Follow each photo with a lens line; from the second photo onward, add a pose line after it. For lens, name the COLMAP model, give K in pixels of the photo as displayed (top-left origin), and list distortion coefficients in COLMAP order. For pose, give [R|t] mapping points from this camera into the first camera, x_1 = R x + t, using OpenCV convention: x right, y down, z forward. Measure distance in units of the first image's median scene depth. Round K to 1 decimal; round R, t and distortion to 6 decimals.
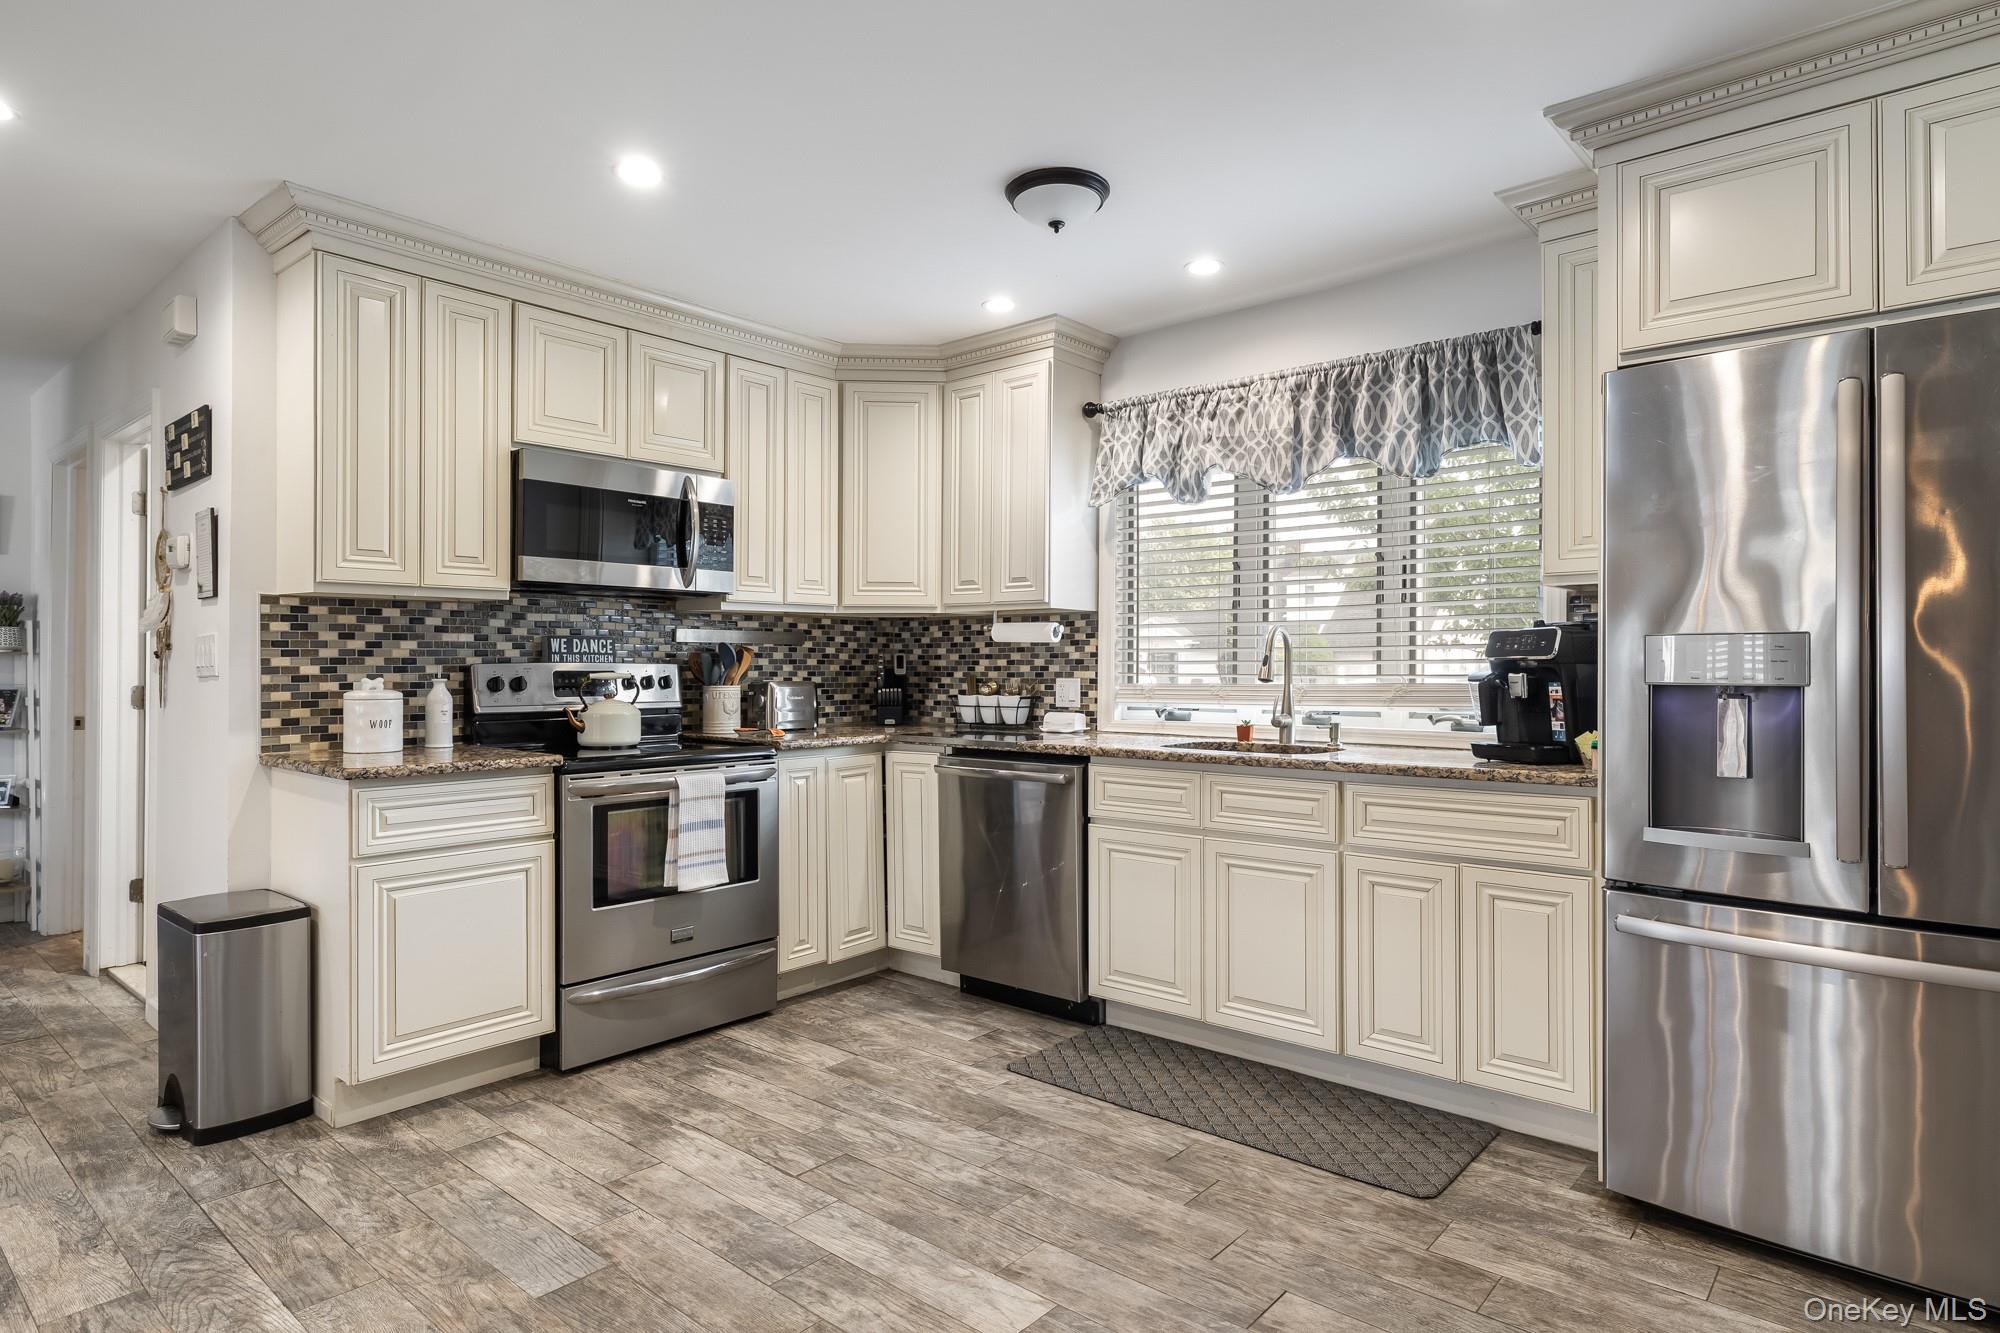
lens RADIAL K [[1090.6, 0, 995.2], [0, 1090.6, 664.0], [0, 0, 1]] dist [-0.003263, 0.002587]
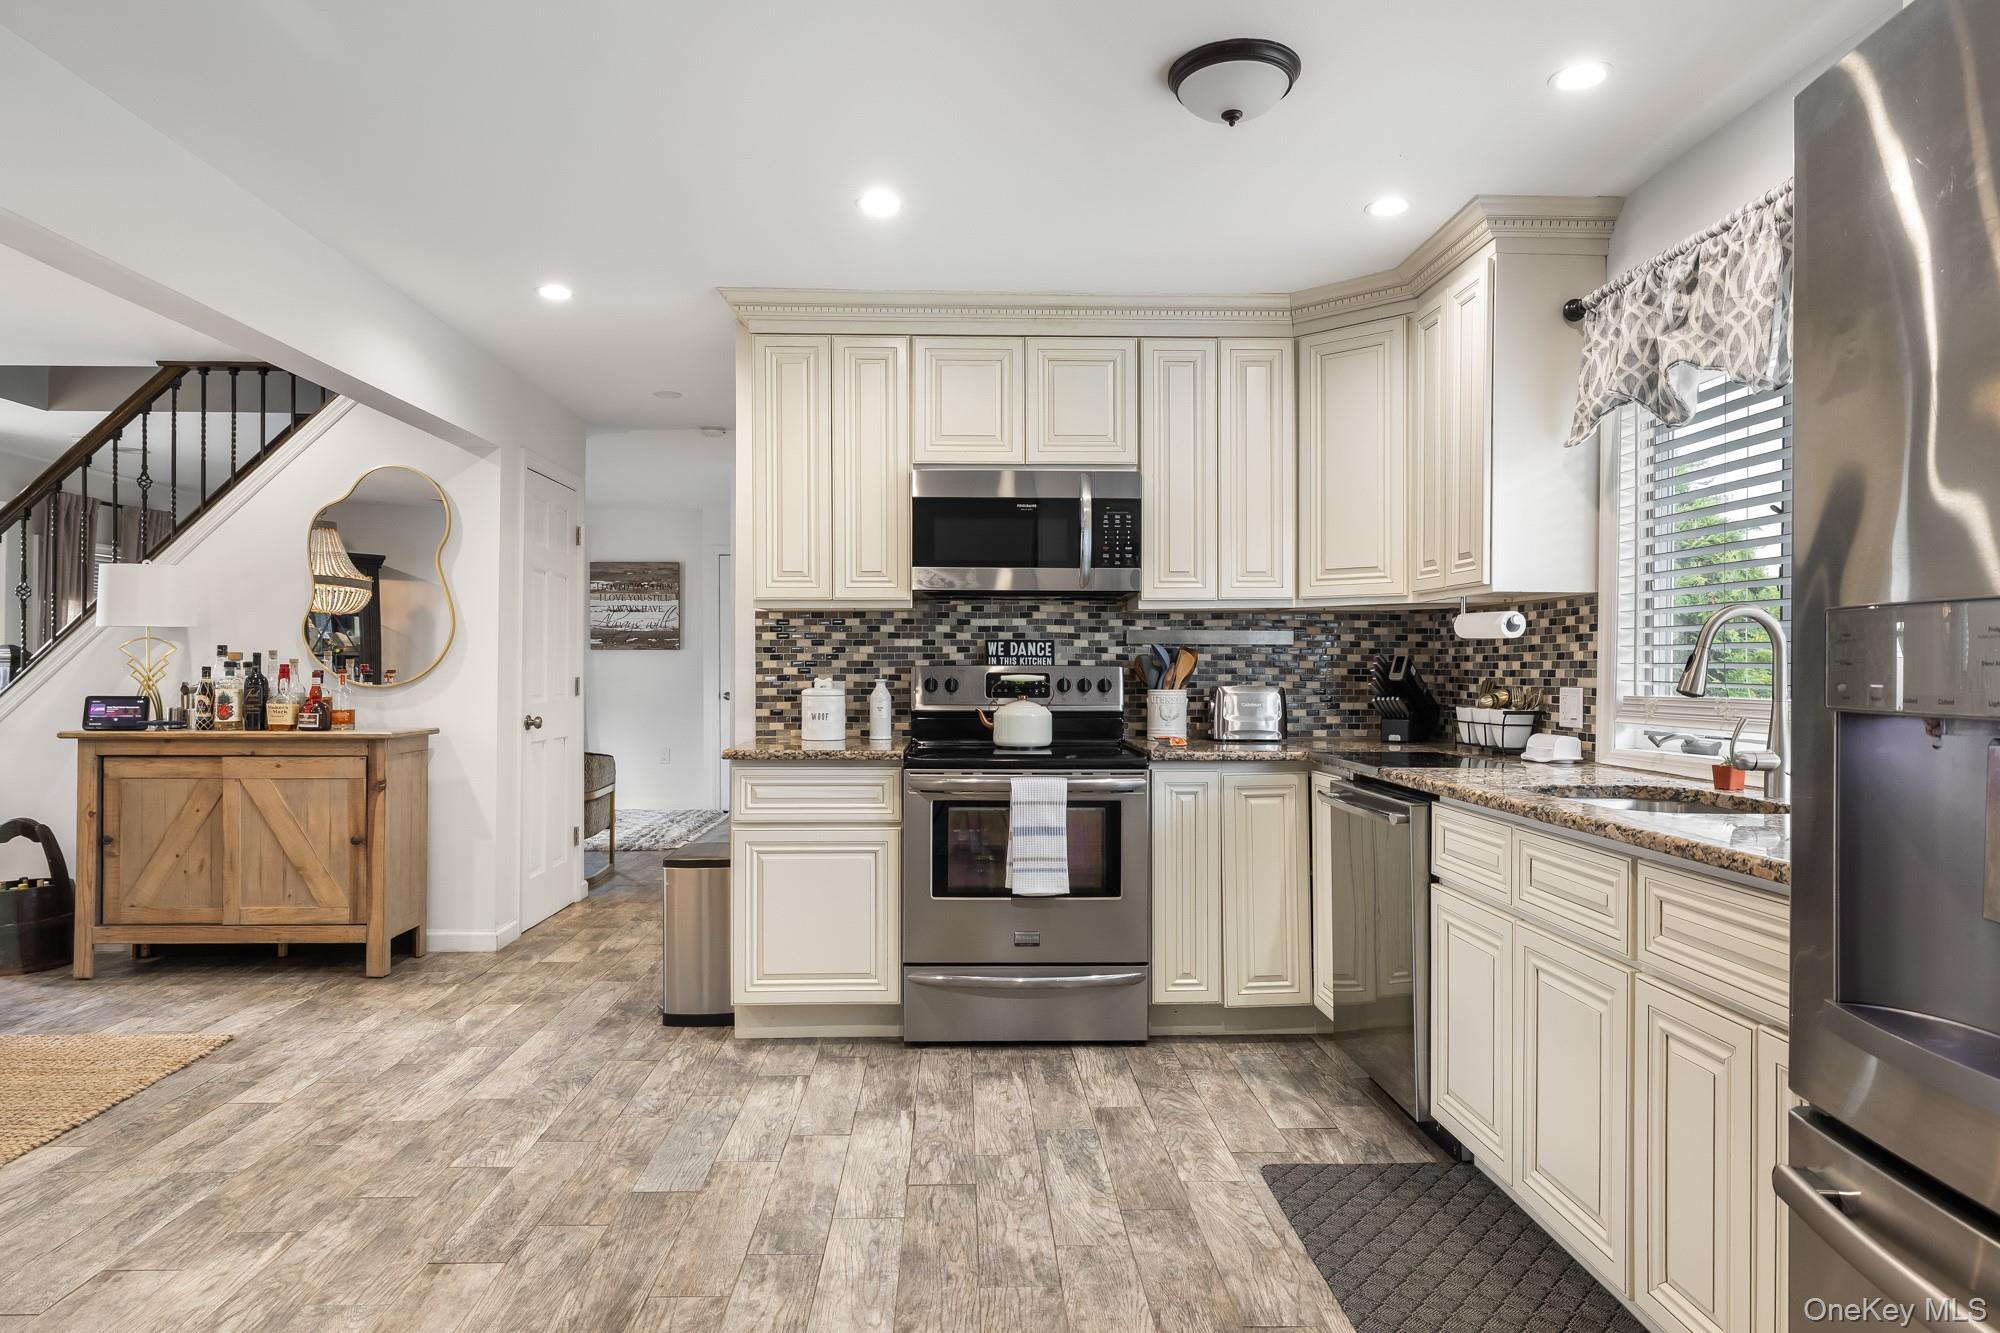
lens RADIAL K [[1192.6, 0, 991.4], [0, 1192.6, 665.2], [0, 0, 1]] dist [-0.008226, 0.004753]
pose [[0.678983, 0.000748, -0.734154, 0.503925], [-0.001957, 0.999998, -0.000791, -0.000279], [0.734152, 0.001973, 0.678983, 0.245126]]
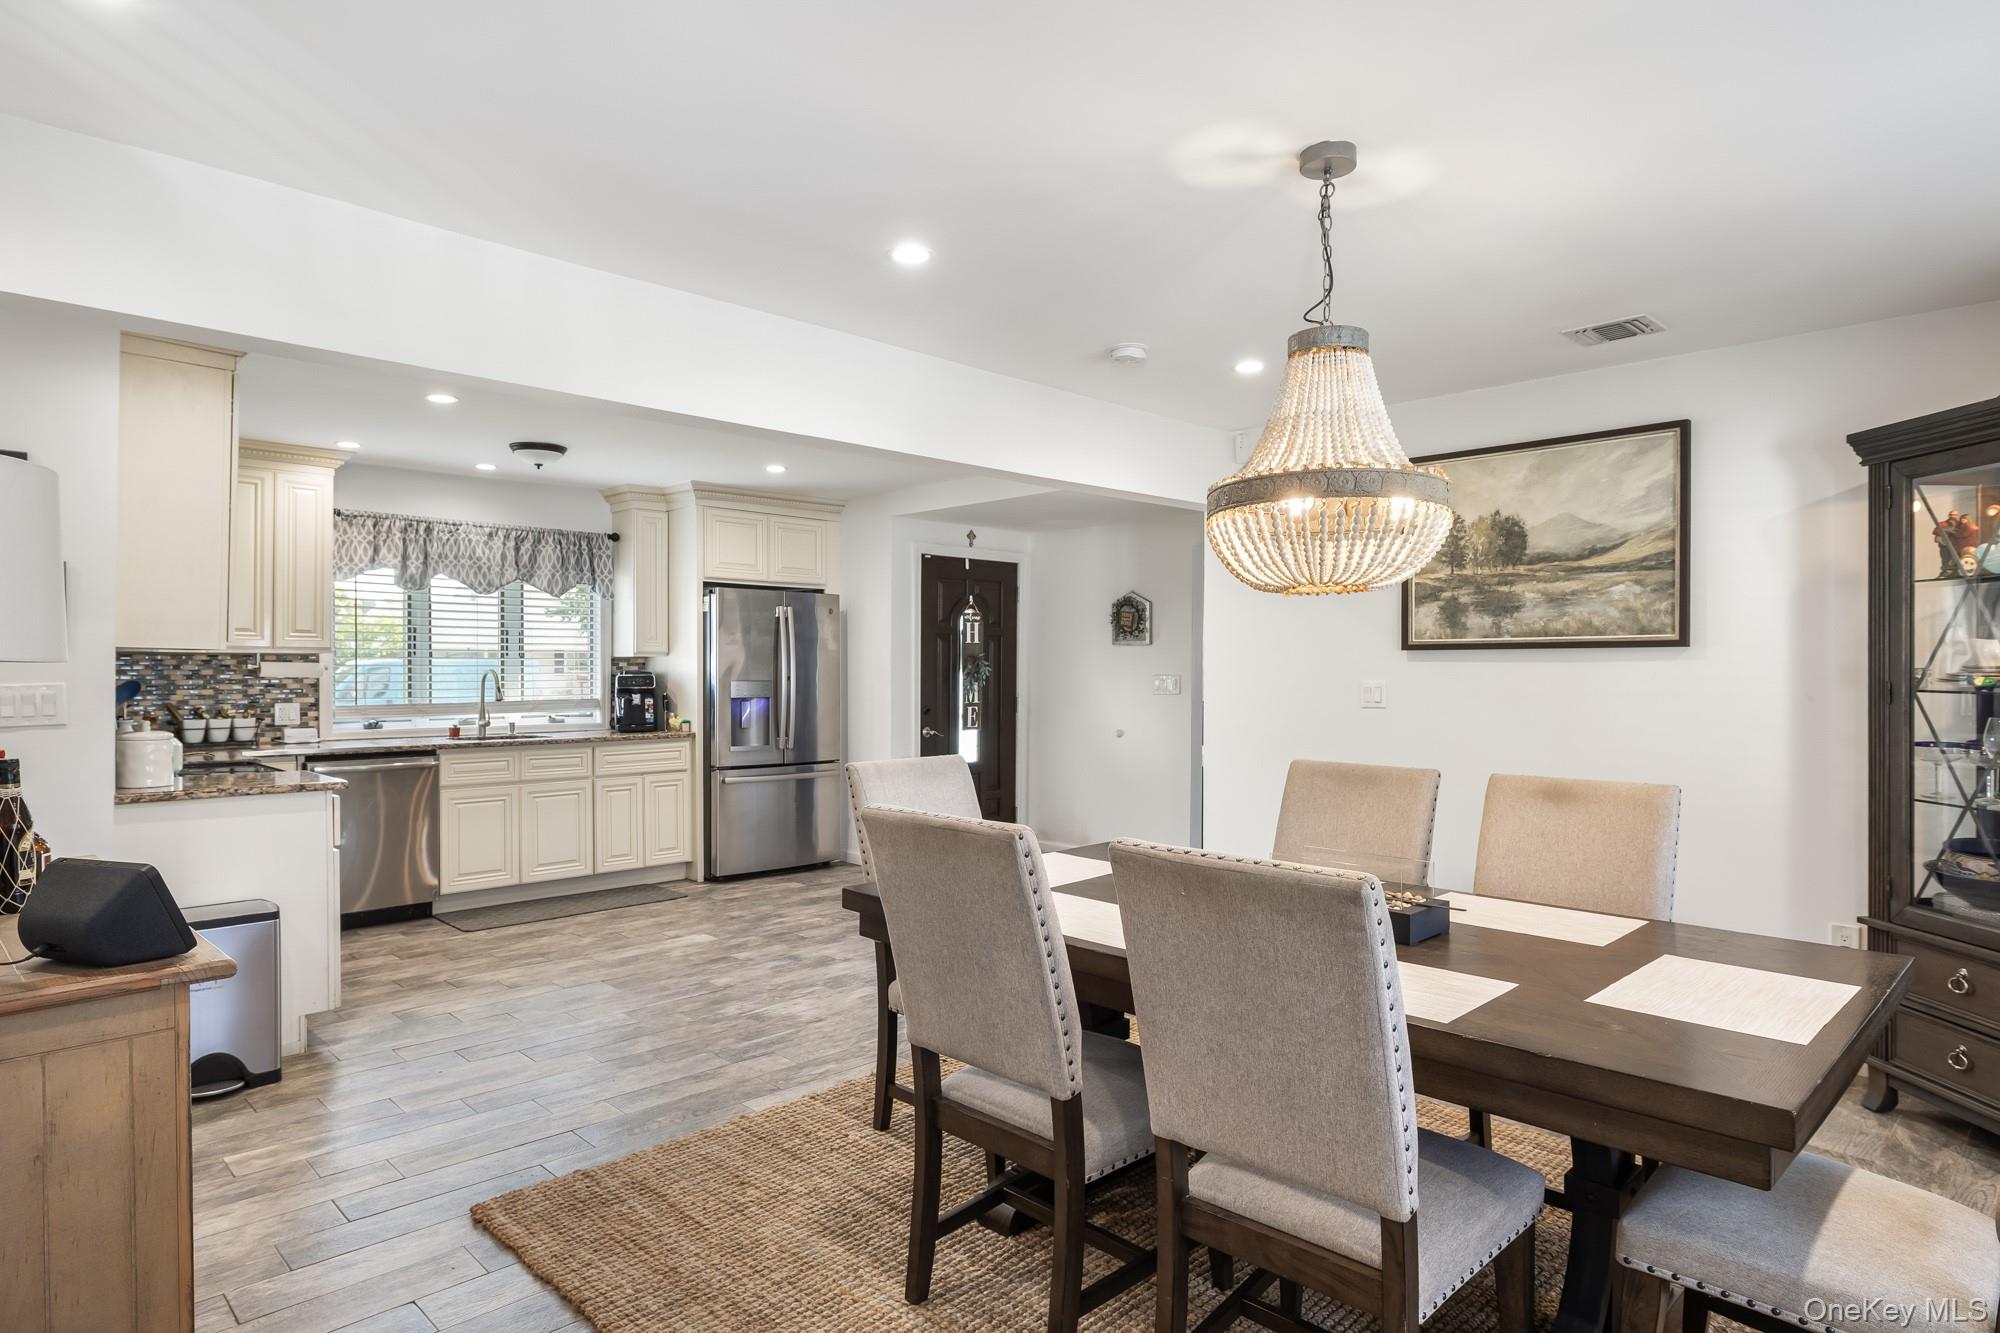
lens RADIAL K [[1135.8, 0, 988.5], [0, 1135.8, 681.6], [0, 0, 1]] dist [-0.004444, 0.000353]
pose [[0.084427, -0.012001, 0.996357, -1.632716], [-0.004615, 0.999912, 0.012435, -0.045137], [-0.996419, -0.005648, 0.084364, 0.037679]]
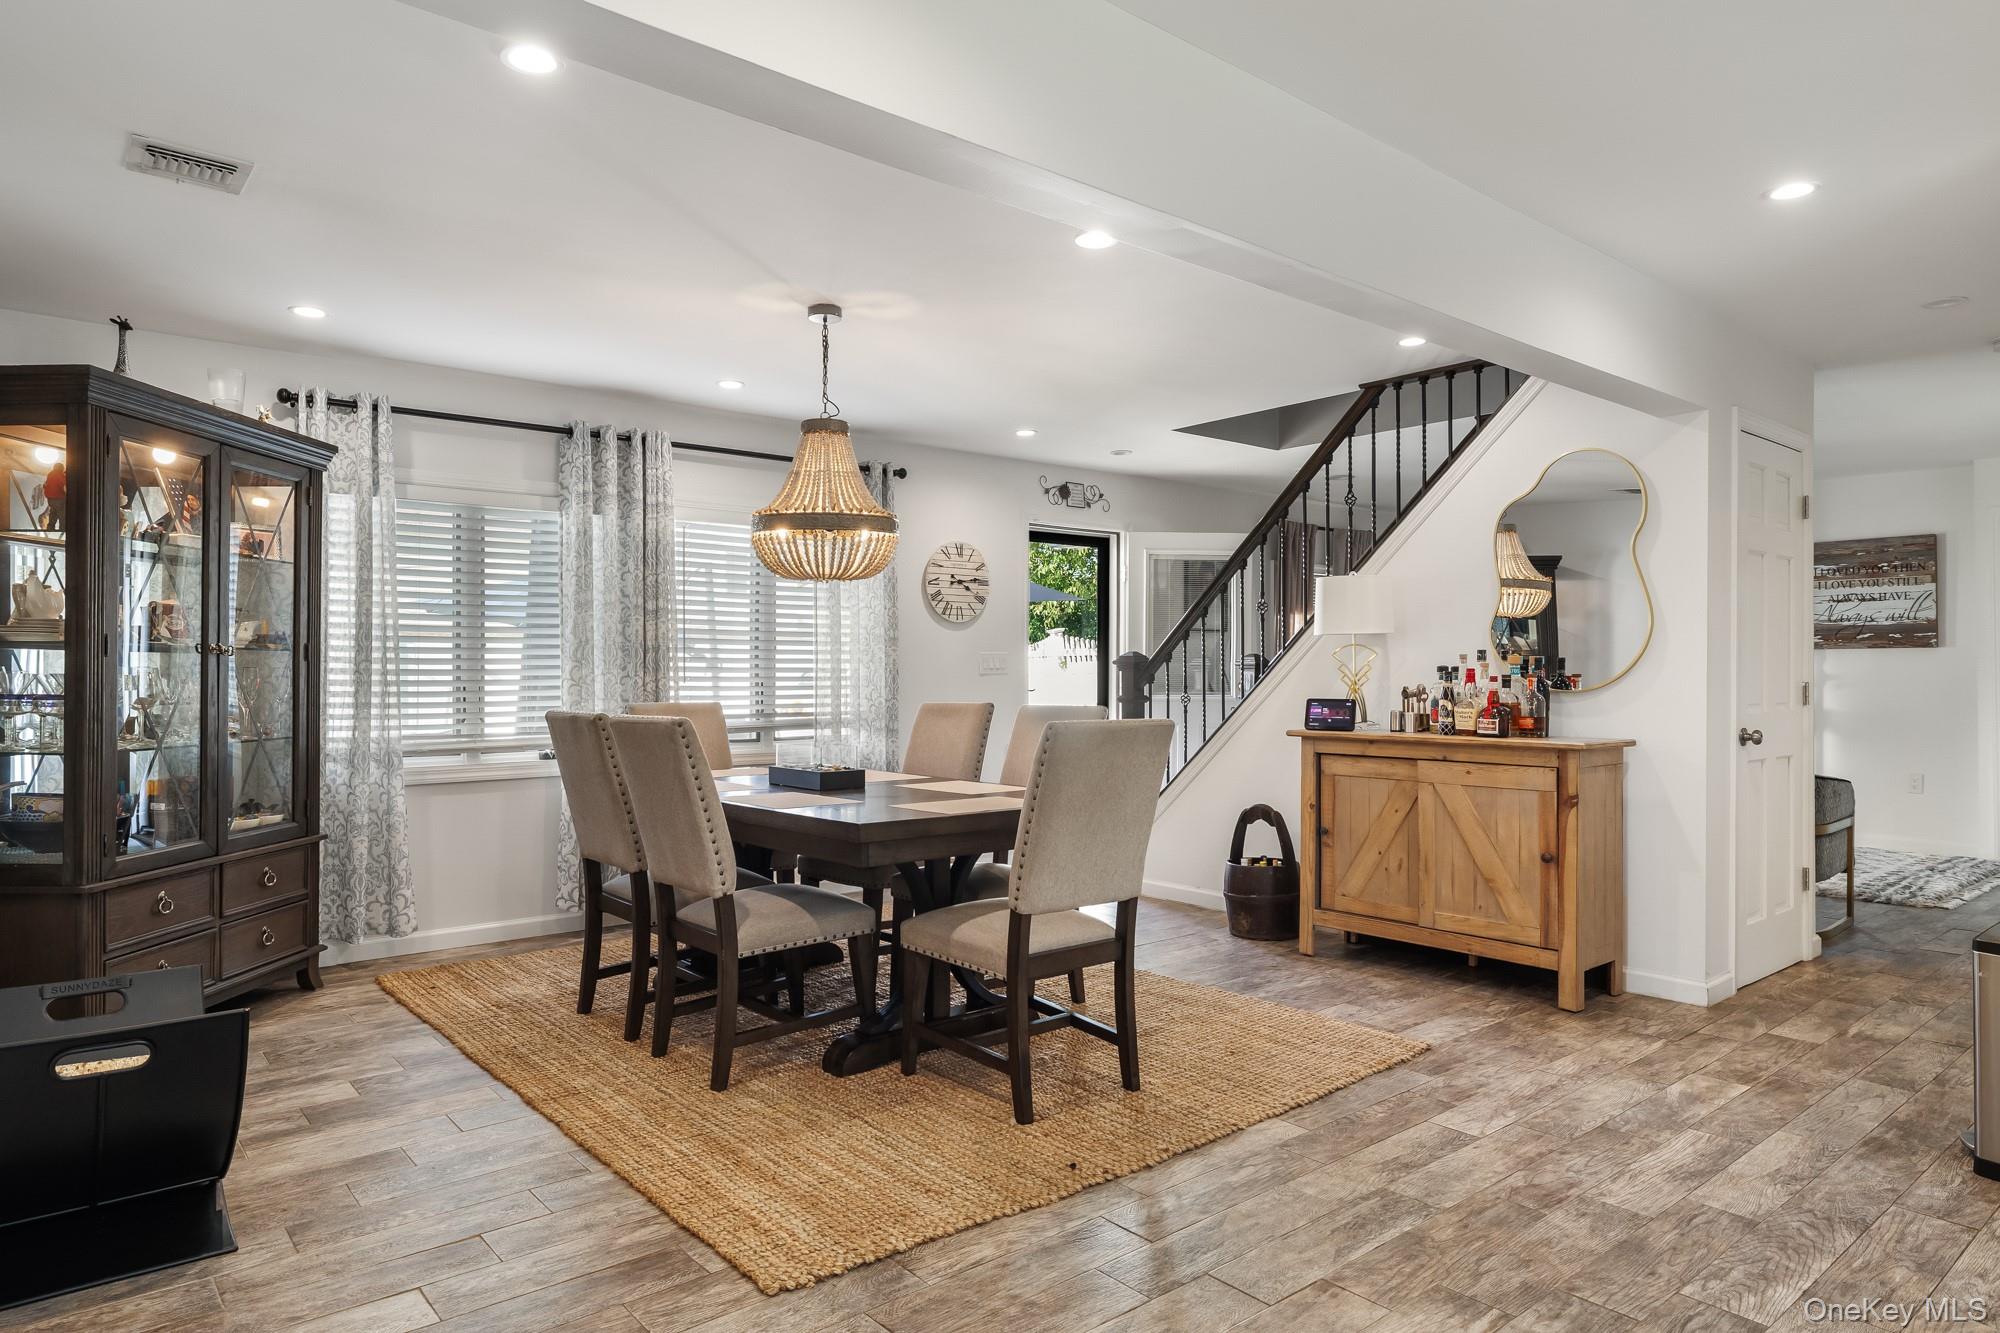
lens RADIAL K [[1192.6, 0, 996.7], [0, 1192.6, 662.8], [0, 0, 1]] dist [-0.008226, 0.004753]
pose [[-0.159463, -0.005032, -0.987191, 0.356886], [0.002760, 0.999981, -0.005543, -0.002069], [0.987200, -0.003609, -0.159446, 0.261006]]
